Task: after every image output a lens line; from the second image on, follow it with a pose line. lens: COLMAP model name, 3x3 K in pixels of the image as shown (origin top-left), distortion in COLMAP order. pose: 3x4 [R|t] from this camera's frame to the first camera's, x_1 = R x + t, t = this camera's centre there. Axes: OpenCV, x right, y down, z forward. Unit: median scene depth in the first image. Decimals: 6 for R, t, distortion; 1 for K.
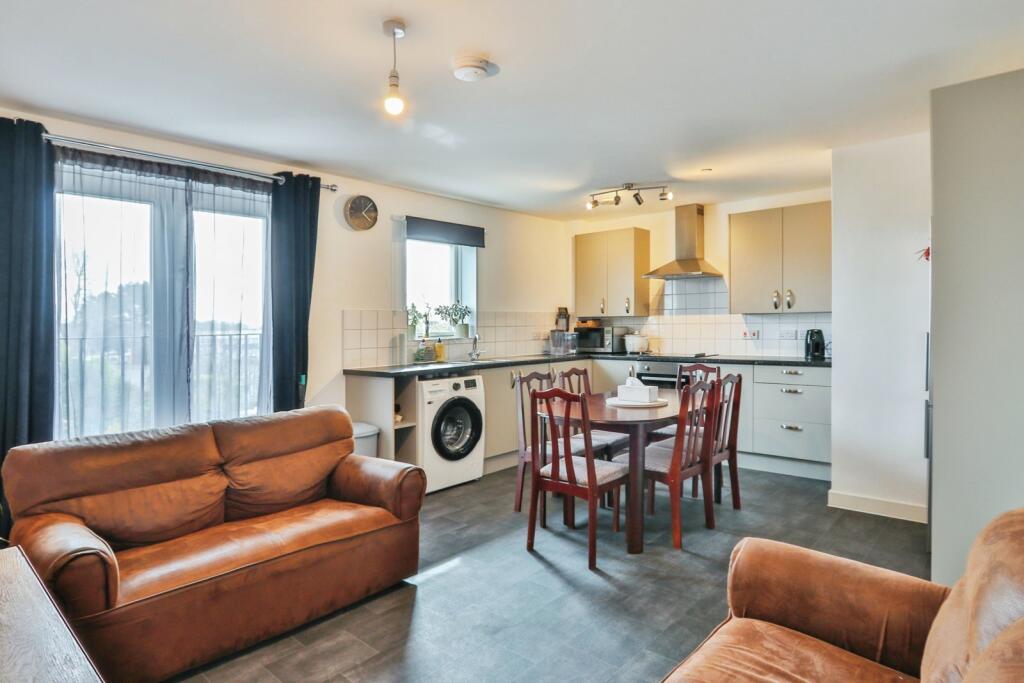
lens RADIAL K [[573.3, 0, 508.3], [0, 573.3, 310.1], [0, 0, 1]] dist [0.000268, 0.000235]
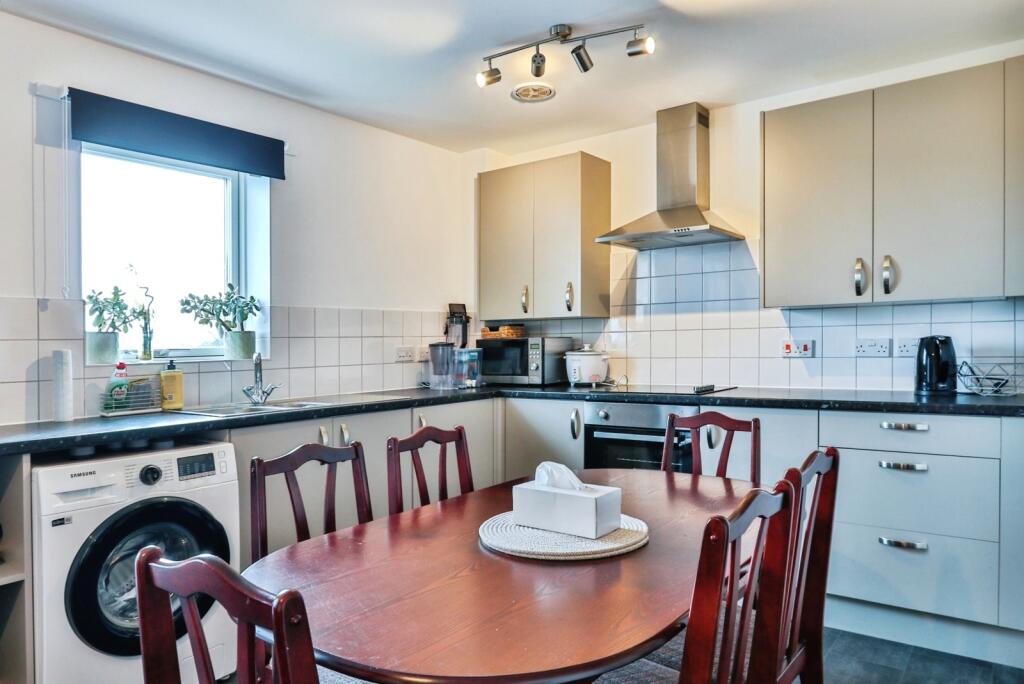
lens RADIAL K [[681.1, 0, 512.0], [0, 681.1, 342.0], [0, 0, 1]] dist [-0.010560, -0.003440]
pose [[0.996230, -0.005661, 0.086562, 0.109039], [0.003805, 0.999760, 0.021595, 0.022296], [-0.086664, -0.021184, 0.996012, 0.406473]]
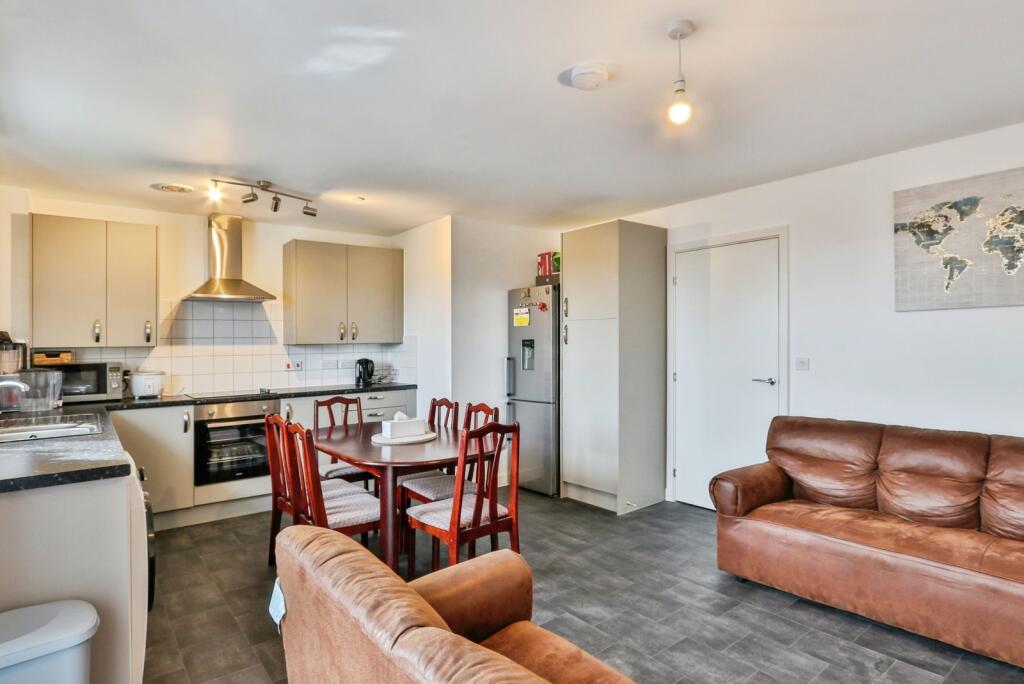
lens RADIAL K [[577.1, 0, 522.8], [0, 577.1, 344.0], [0, 0, 1]] dist [-0.001097, -0.000253]
pose [[0.154274, 0.008894, 0.987988, -0.480532], [-0.009421, 0.999927, -0.007531, 0.009378], [-0.987983, -0.008146, 0.154347, 0.468208]]
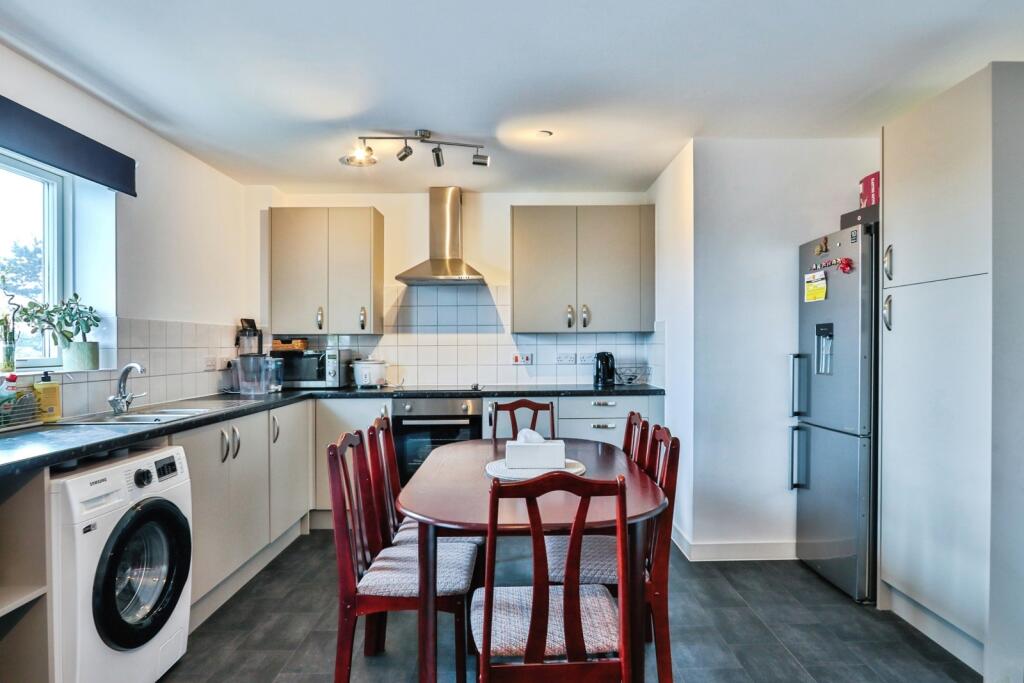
lens RADIAL K [[601.6, 0, 512.0], [0, 601.6, 341.5], [0, 0, 1]] dist [-0.006825, 0.000548]
pose [[0.737206, 0.011801, 0.675565, -0.164632], [-0.018110, 0.999833, 0.002297, 0.016303], [-0.675426, -0.013927, 0.737297, 0.382353]]
